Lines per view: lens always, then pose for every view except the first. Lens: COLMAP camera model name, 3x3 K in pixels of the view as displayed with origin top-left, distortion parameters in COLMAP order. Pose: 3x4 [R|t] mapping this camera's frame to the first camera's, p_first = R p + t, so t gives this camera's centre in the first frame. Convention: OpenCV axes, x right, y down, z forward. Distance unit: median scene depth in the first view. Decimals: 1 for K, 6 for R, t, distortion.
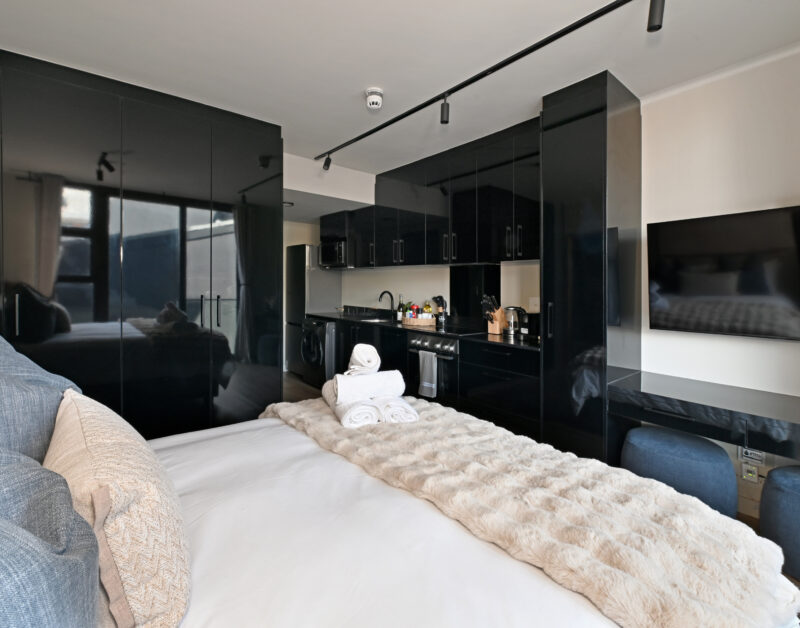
lens RADIAL K [[374.1, 0, 365.2], [0, 374.1, 287.3], [0, 0, 1]] dist [-0.002413, -0.000100]
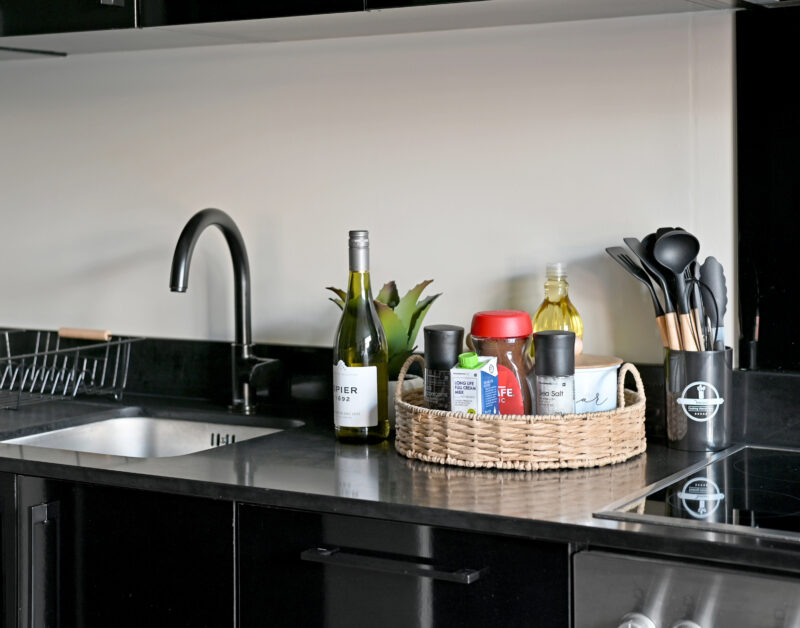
lens RADIAL K [[1543.1, 0, 400.0], [0, 1543.1, 314.0], [0, 0, 1]] dist [-0.002726, 0.097992]
pose [[0.930081, -0.062809, 0.361945, -0.094598], [0.032533, 0.995487, 0.089148, 0.000077], [-0.365911, -0.071140, 0.927927, 0.516381]]
